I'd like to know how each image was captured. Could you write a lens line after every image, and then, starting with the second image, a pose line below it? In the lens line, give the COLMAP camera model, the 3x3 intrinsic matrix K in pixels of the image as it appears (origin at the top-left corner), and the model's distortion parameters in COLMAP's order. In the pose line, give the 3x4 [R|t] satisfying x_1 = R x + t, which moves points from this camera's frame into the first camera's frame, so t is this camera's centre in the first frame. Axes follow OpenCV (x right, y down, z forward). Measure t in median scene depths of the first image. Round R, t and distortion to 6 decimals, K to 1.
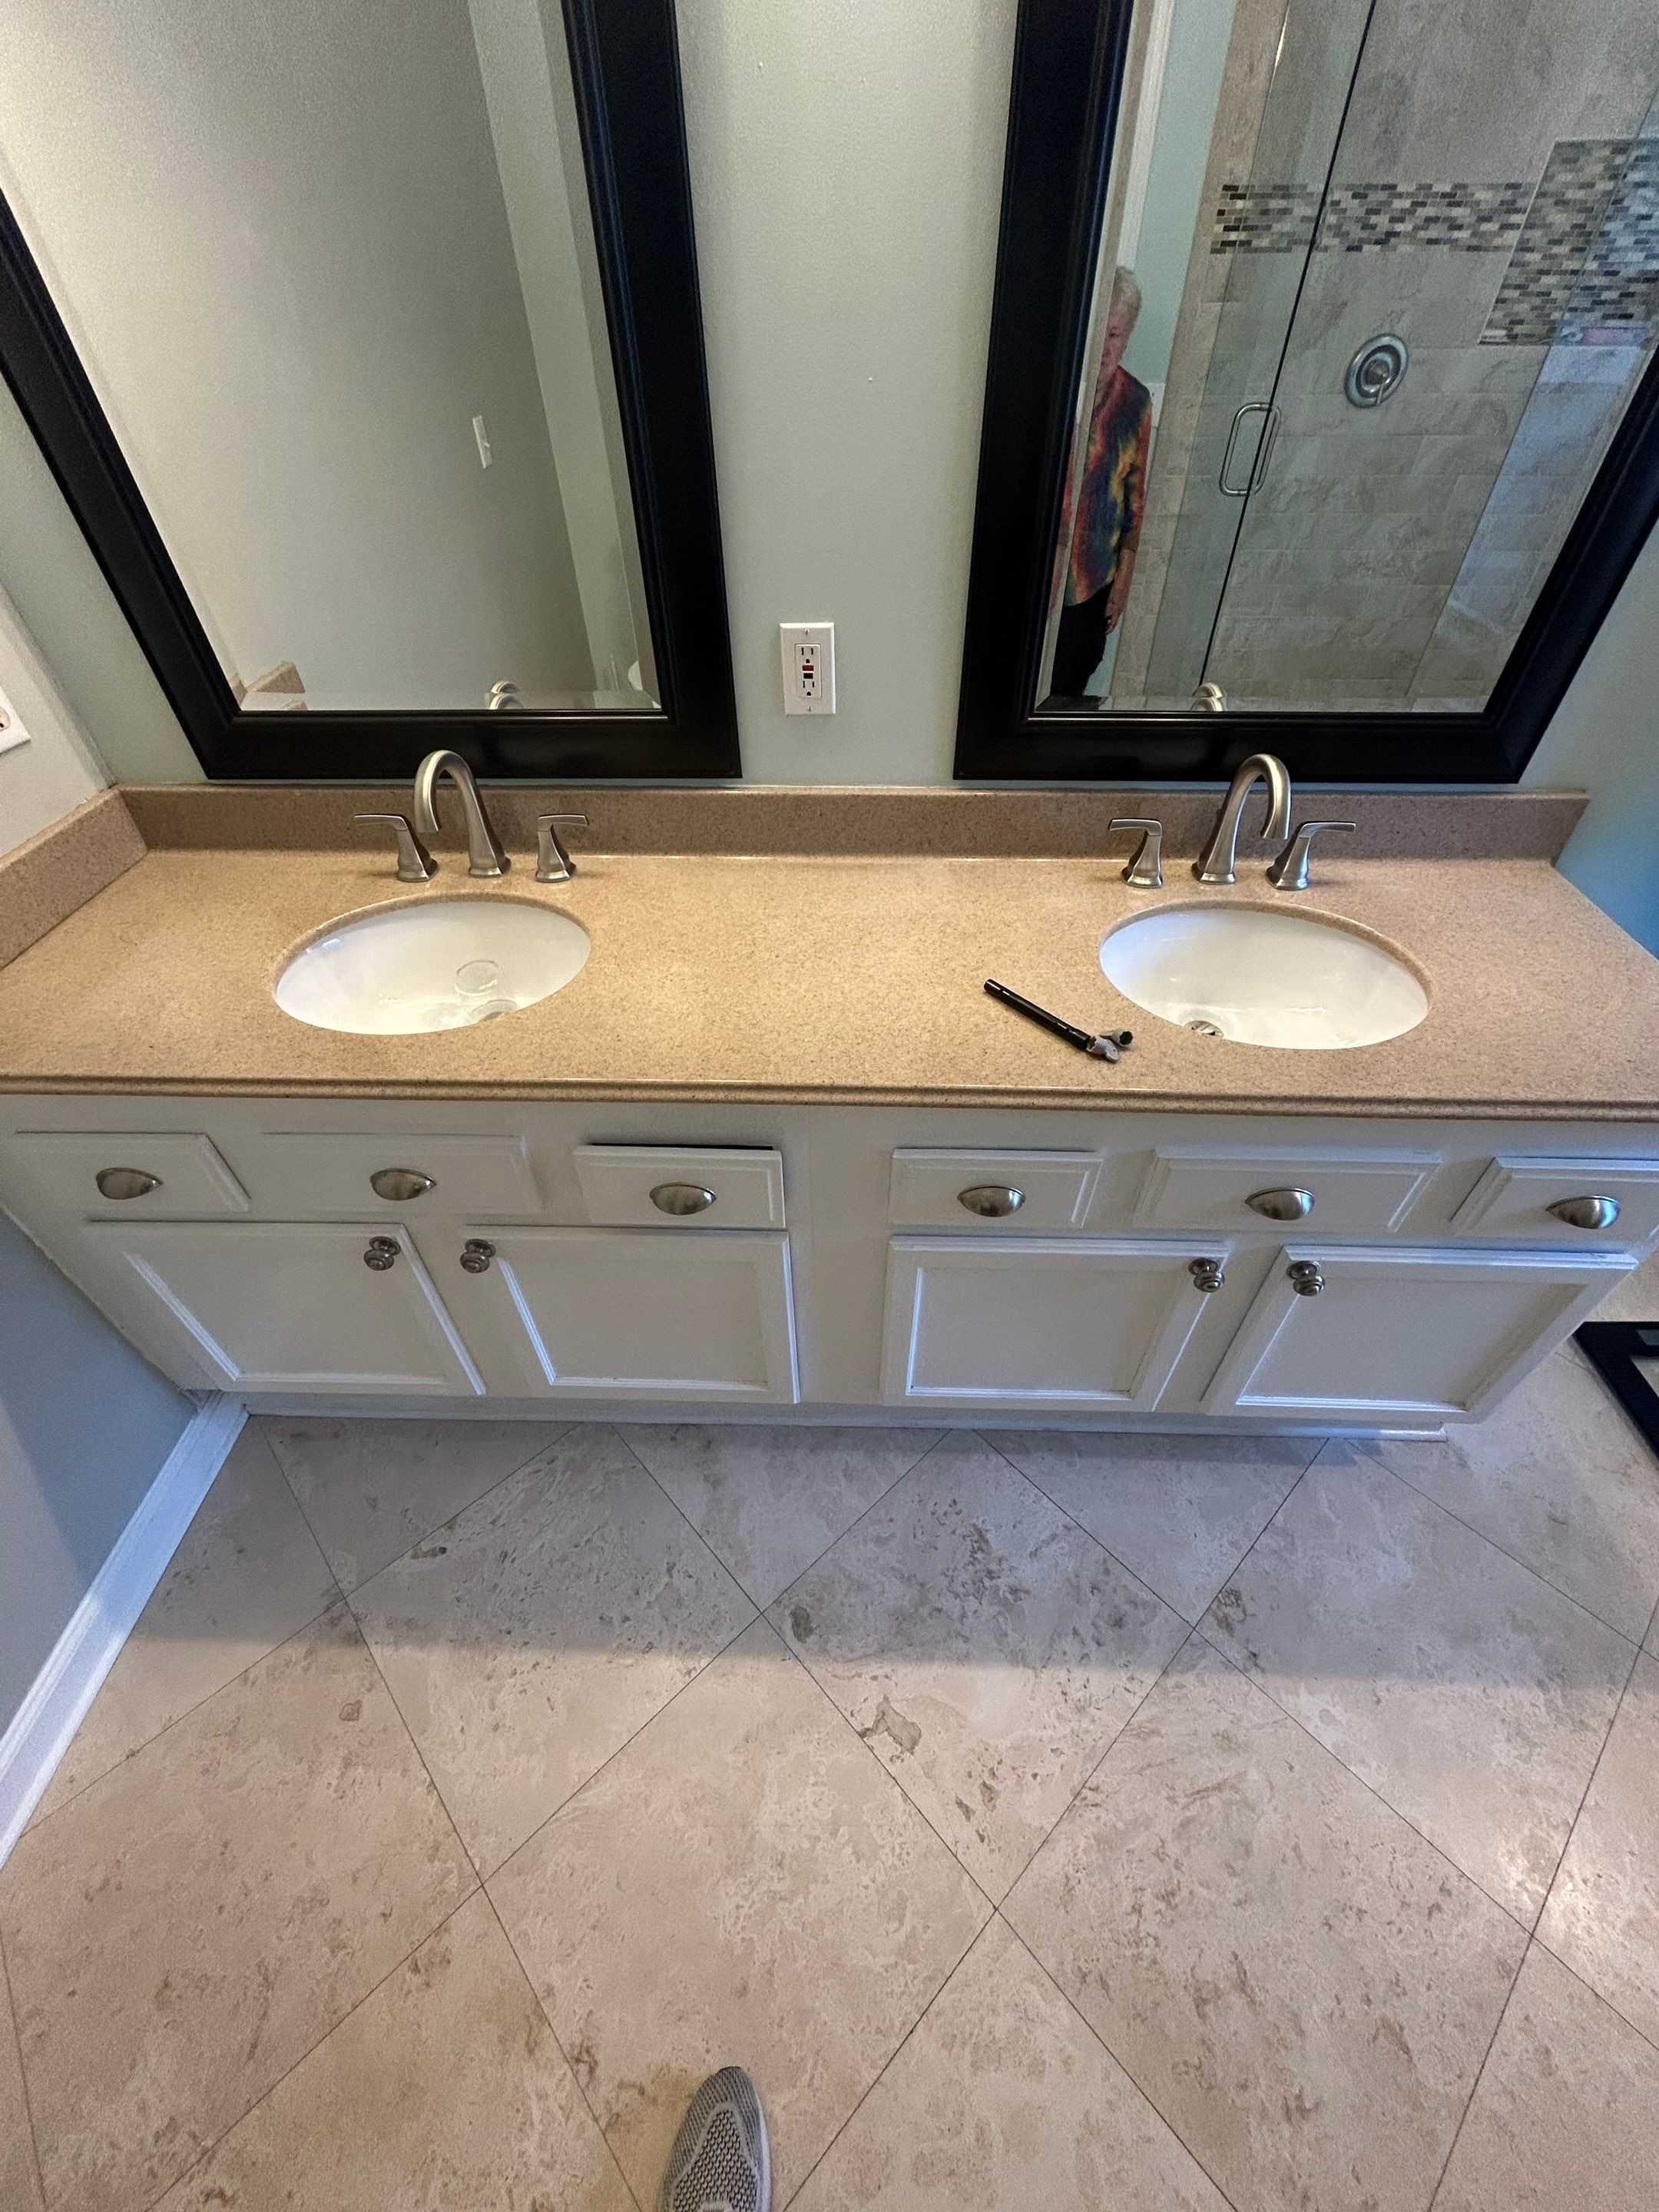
lens RADIAL K [[891.5, 0, 833.2], [0, 891.5, 1105.2], [0, 0, 1]] dist [0.001573, -0.001027]
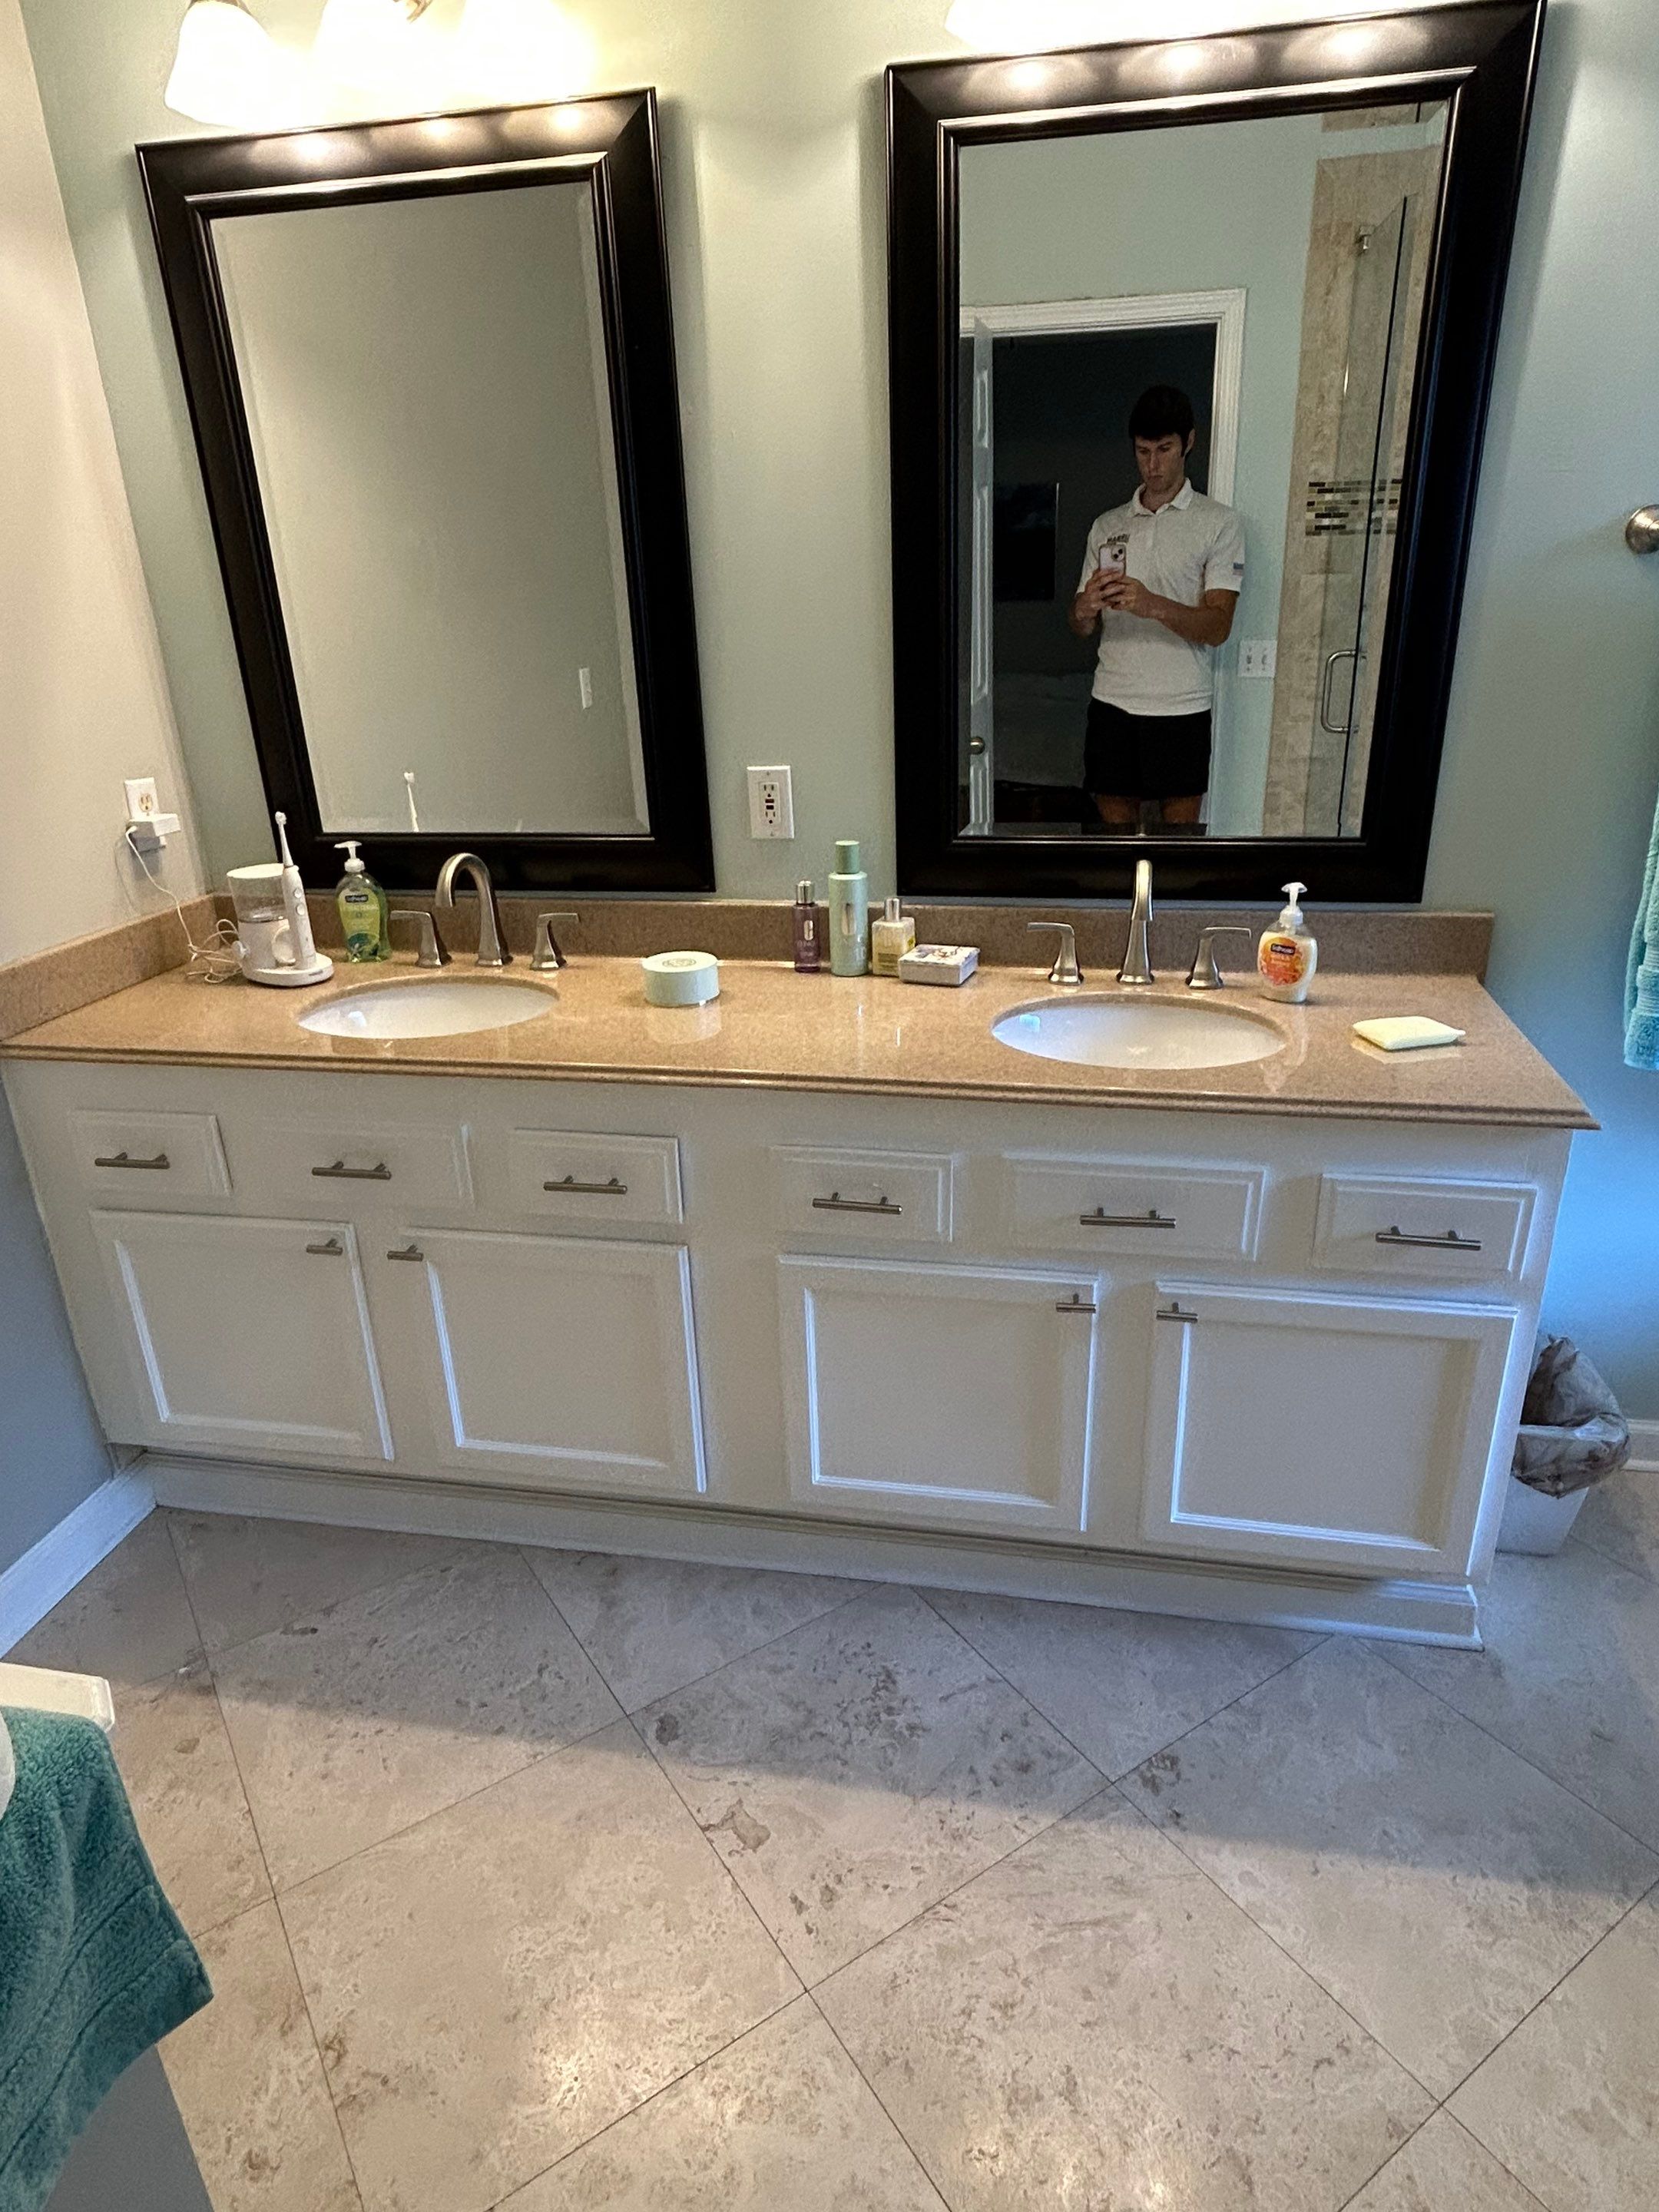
lens RADIAL K [[1294.7, 0, 839.4], [0, 1294.7, 1101.7], [0, 0, 1]] dist [-0.002226, -0.003092]
pose [[0.987481, 0.040558, -0.152432, 0.328257], [-0.092397, 0.931959, -0.350592, 0.464520], [0.127841, 0.360287, 0.924040, -0.430098]]
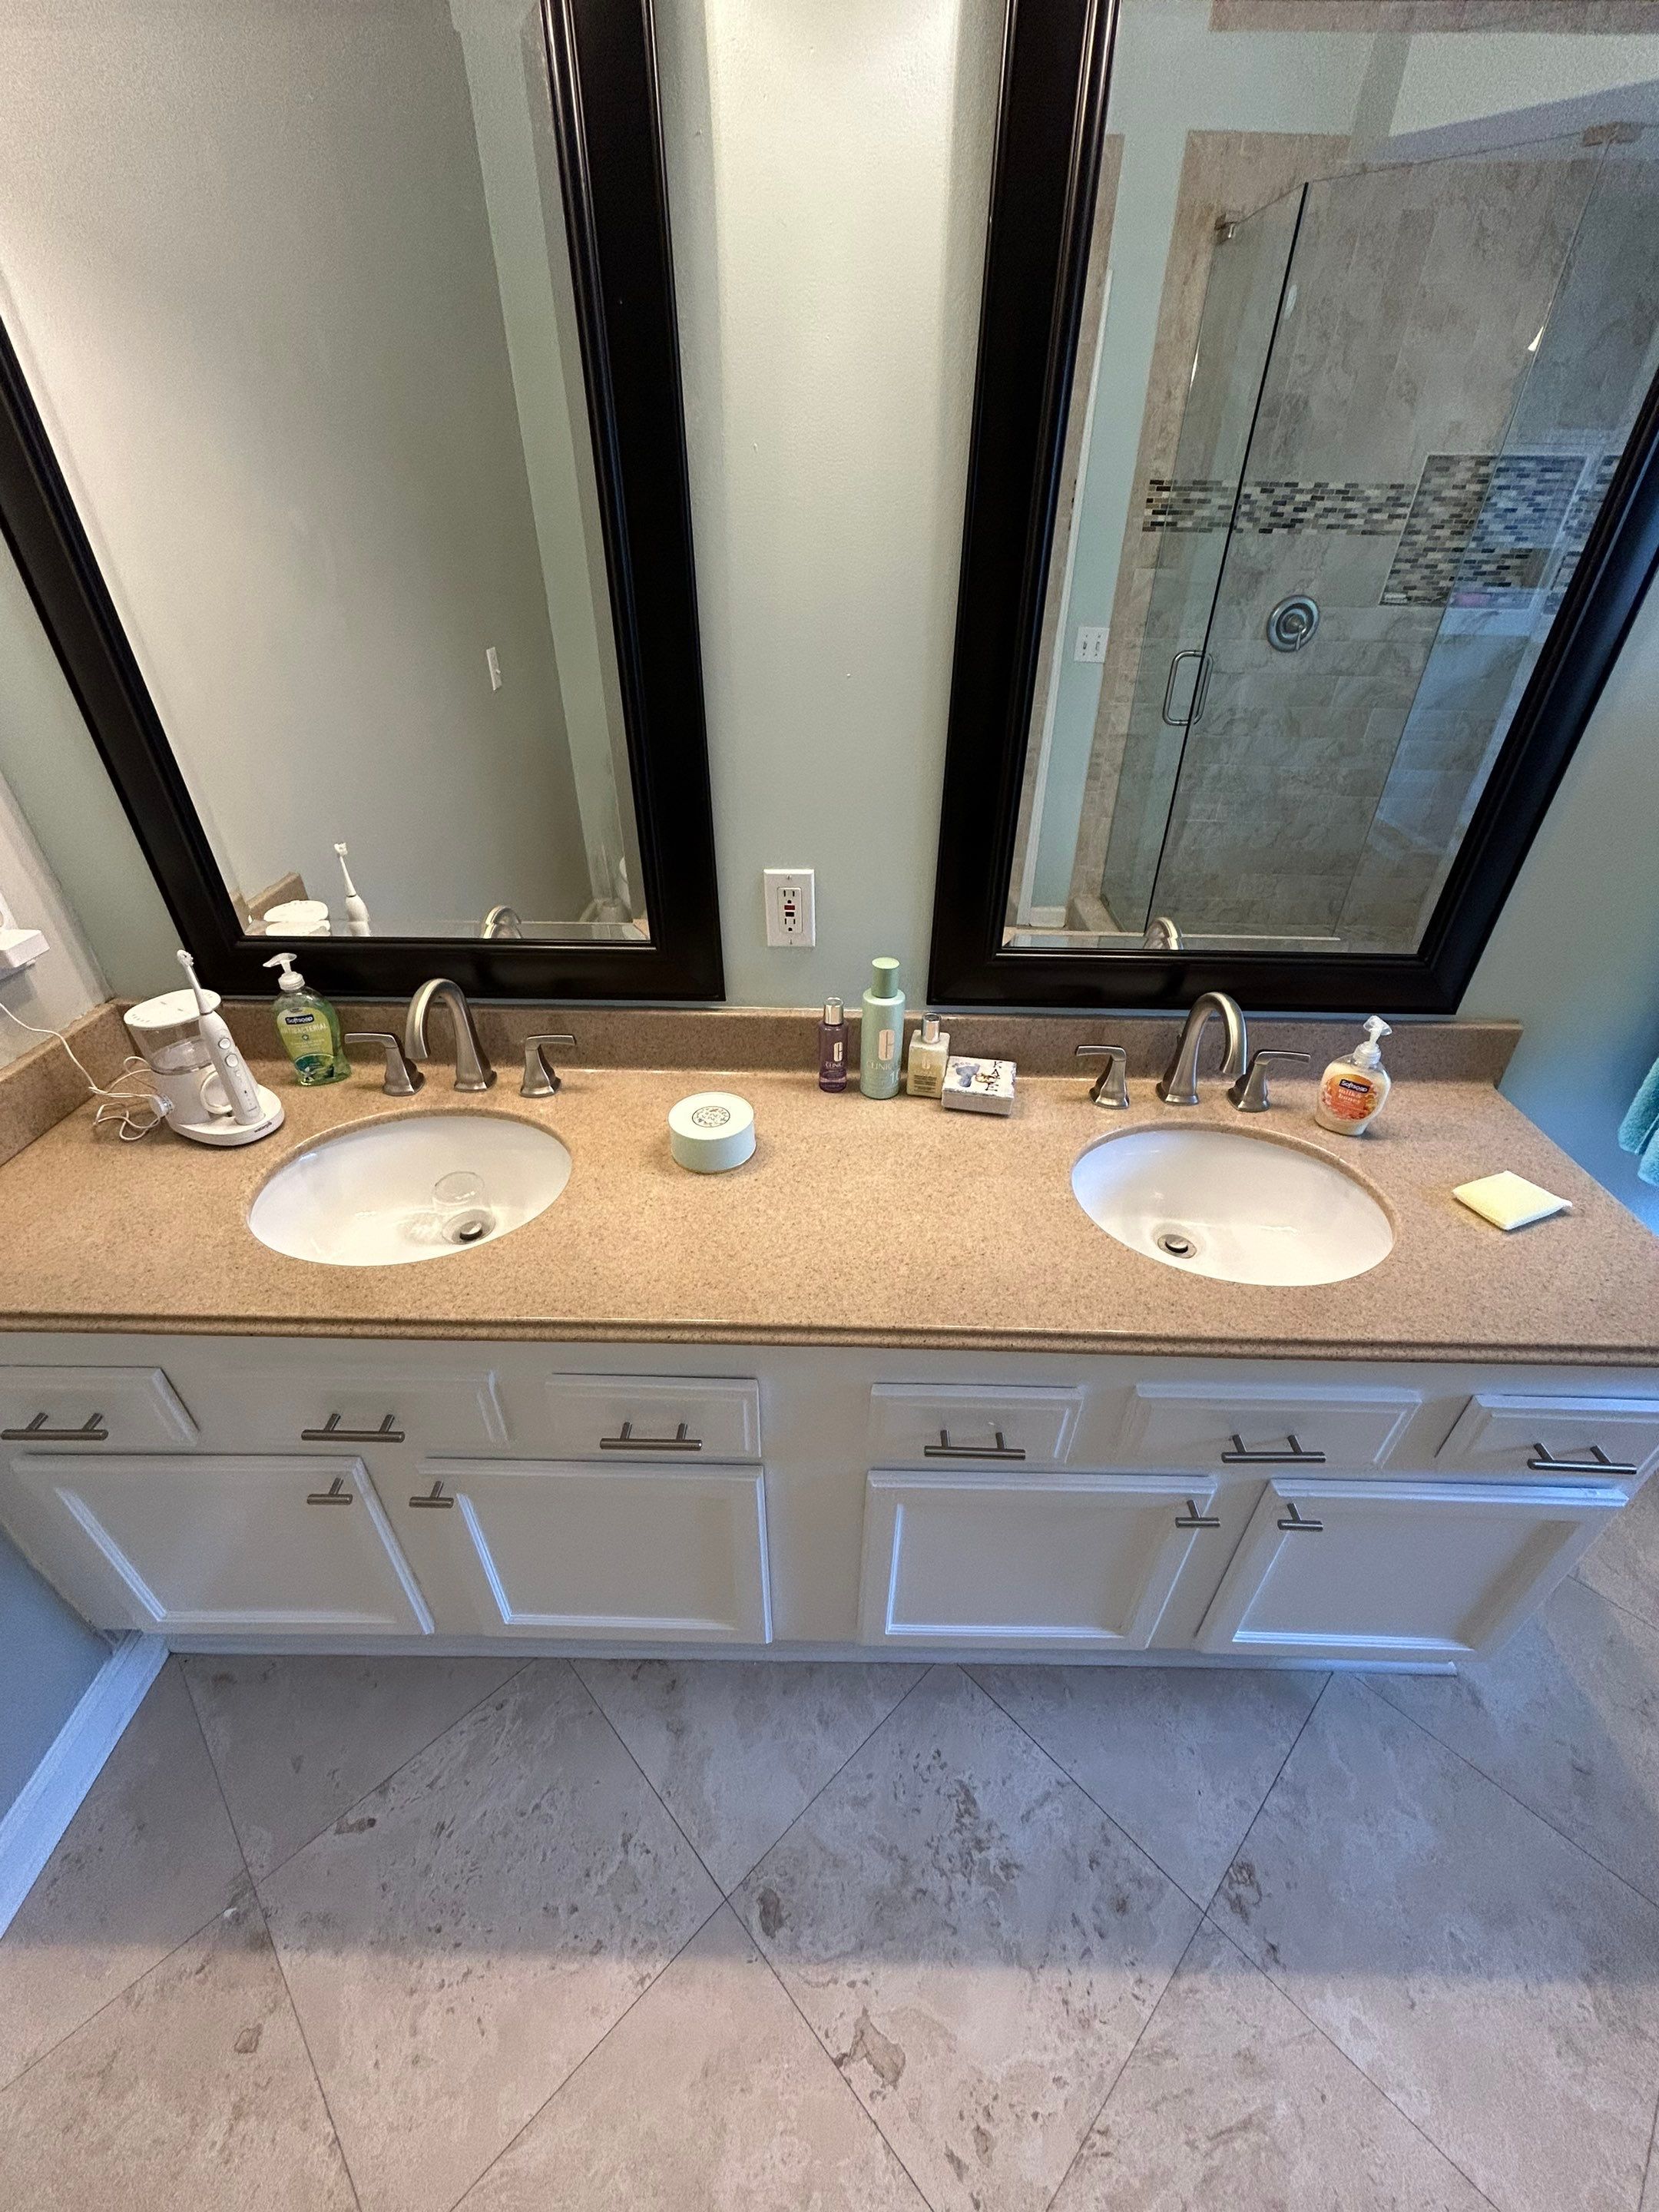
lens RADIAL K [[891.5, 0, 833.2], [0, 891.5, 1105.2], [0, 0, 1]] dist [0.001573, -0.001027]
pose [[0.999653, 0.007313, 0.025323, -0.001468], [-0.003159, 0.987056, -0.160346, -0.081059], [-0.026168, 0.160210, 0.986736, -0.014999]]
